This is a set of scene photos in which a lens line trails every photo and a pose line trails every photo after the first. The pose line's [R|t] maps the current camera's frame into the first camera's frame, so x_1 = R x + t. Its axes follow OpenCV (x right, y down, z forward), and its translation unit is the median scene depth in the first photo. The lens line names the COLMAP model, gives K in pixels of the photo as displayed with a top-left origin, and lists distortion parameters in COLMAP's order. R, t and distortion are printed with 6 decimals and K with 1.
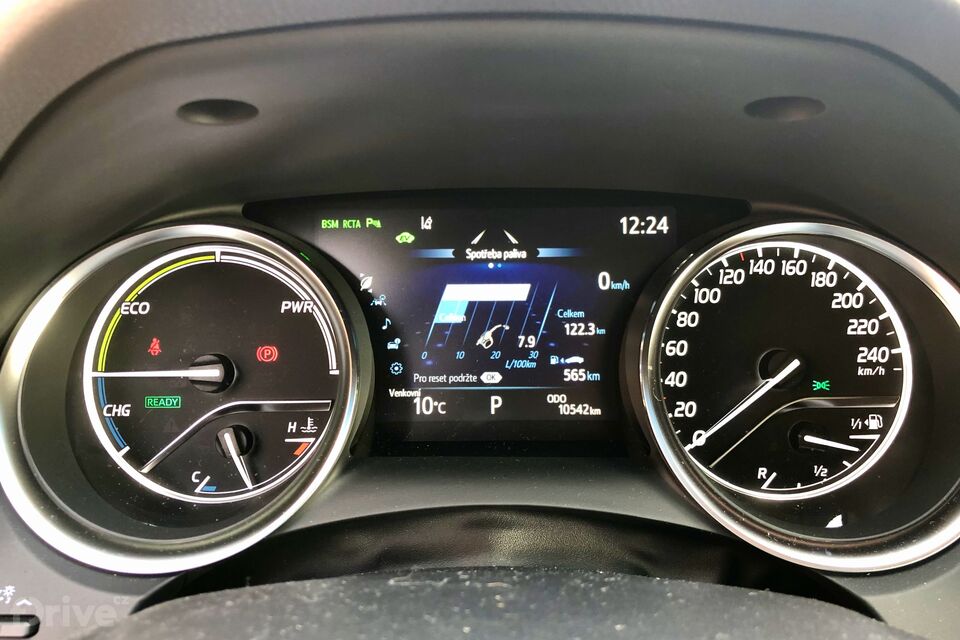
lens RADIAL K [[778.9, 0, 476.4], [0, 778.9, 320.0], [0, 0, 1]] dist [0.034103, -0.052251]
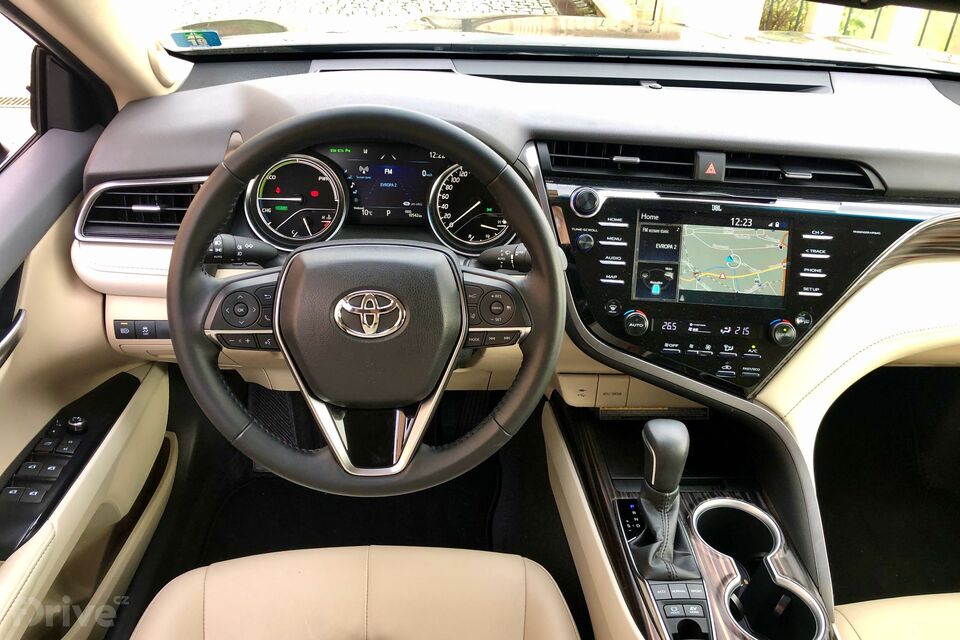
lens RADIAL K [[778.9, 0, 488.0], [0, 778.9, 344.9], [0, 0, 1]] dist [0.034103, -0.052251]
pose [[0.995003, 0.014451, 0.098791, 0.133354], [-0.037902, 0.970070, 0.239848, -0.157310], [-0.092368, -0.242393, 0.965771, -2.412480]]
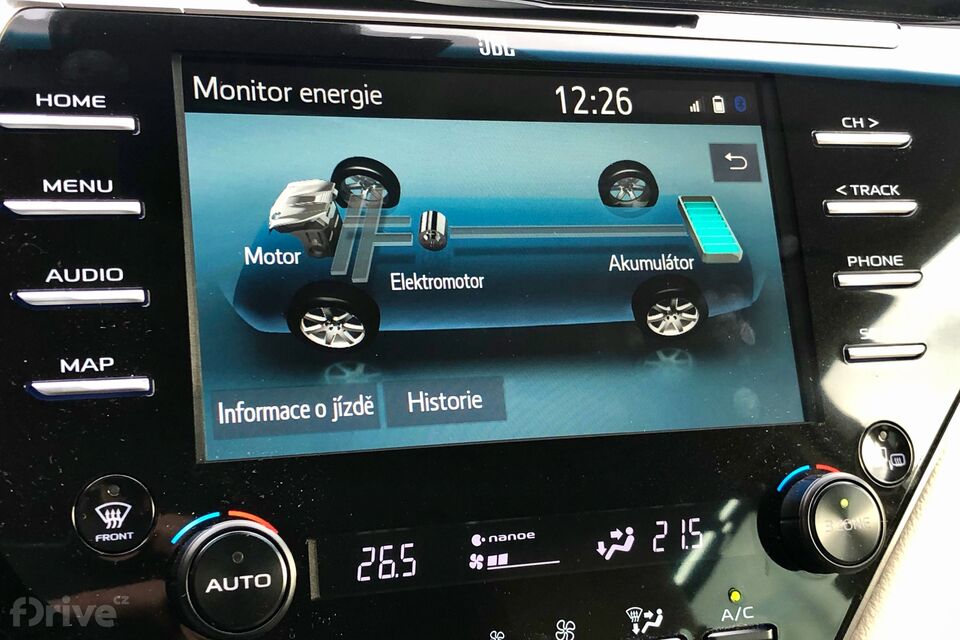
lens RADIAL K [[1408.7, 0, 473.6], [0, 1408.7, 313.3], [0, 0, 1]] dist [0.000993, 0.000000]
pose [[0.883965, -0.055049, 0.464301, 0.682589], [0.045396, 0.998458, 0.031952, 0.246657], [-0.465344, -0.007167, 0.885101, -0.525444]]
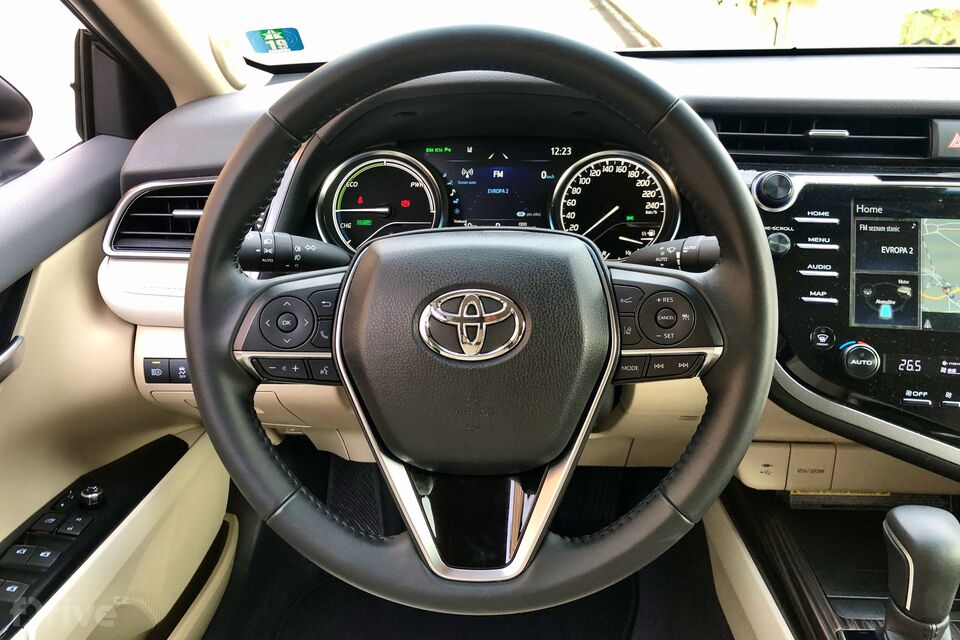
lens RADIAL K [[778.9, 0, 476.4], [0, 778.9, 318.1], [0, 0, 1]] dist [0.034103, -0.052251]
pose [[0.998583, 0.014973, -0.051071, 0.095720], [-0.010280, 0.995802, 0.090949, 0.190880], [0.052218, -0.090295, 0.994545, -1.584022]]
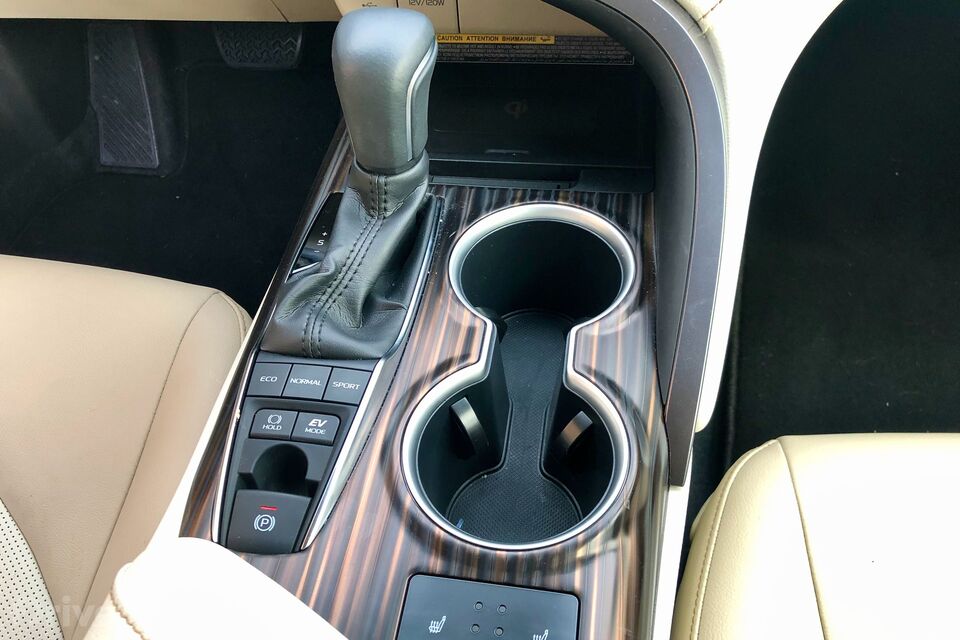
lens RADIAL K [[778.9, 0, 487.8], [0, 778.9, 320.3], [0, 0, 1]] dist [0.034103, -0.052251]
pose [[0.988264, 0.076571, -0.132182, 1.531552], [0.001168, 0.861488, 0.507776, 0.622341], [0.152754, -0.501971, 0.851288, -0.962172]]
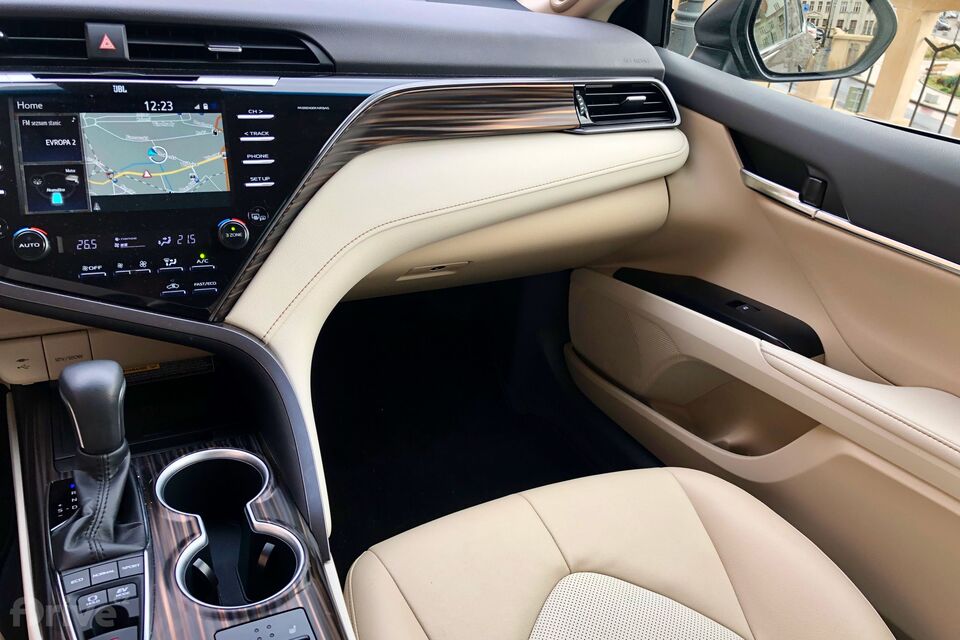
lens RADIAL K [[778.9, 0, 475.0], [0, 778.9, 347.3], [0, 0, 1]] dist [0.034103, -0.052251]
pose [[0.884252, -0.146421, 0.443463, 1.129801], [0.062404, 0.978109, 0.198516, 0.410565], [-0.462822, -0.147864, 0.874032, -2.149103]]
